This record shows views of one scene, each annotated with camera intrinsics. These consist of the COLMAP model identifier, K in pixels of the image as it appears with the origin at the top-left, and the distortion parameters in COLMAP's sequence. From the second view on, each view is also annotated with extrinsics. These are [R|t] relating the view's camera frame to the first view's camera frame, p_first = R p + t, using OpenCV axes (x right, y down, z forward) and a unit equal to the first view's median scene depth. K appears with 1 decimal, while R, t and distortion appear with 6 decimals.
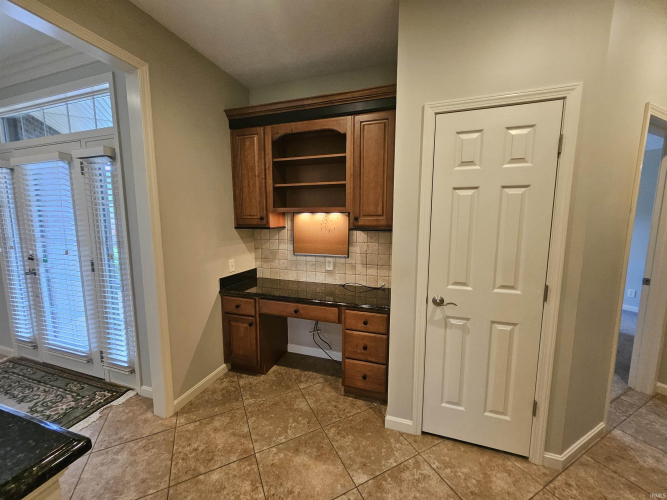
lens RADIAL K [[262.3, 0, 332.4], [0, 262.3, 249.9], [0, 0, 1]] dist [0.006902, -0.003302]
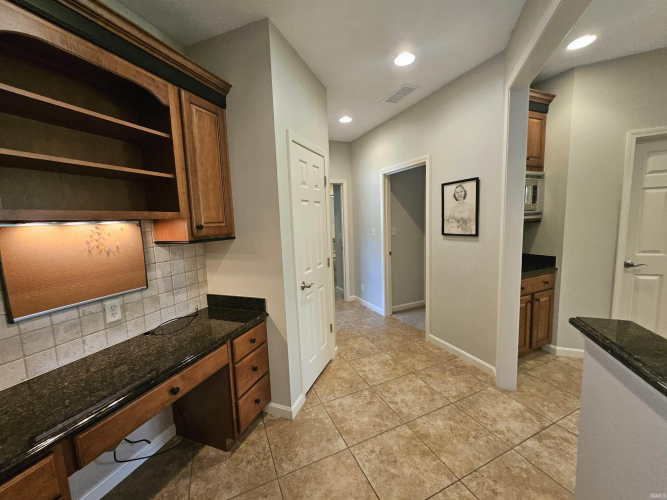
lens RADIAL K [[262.3, 0, 332.9], [0, 262.3, 247.8], [0, 0, 1]] dist [0.006902, -0.003302]
pose [[0.044705, -0.113271, 0.992558, -0.570655], [0.156090, 0.982140, 0.105052, -0.068953], [-0.986731, 0.150232, 0.061587, 0.498432]]
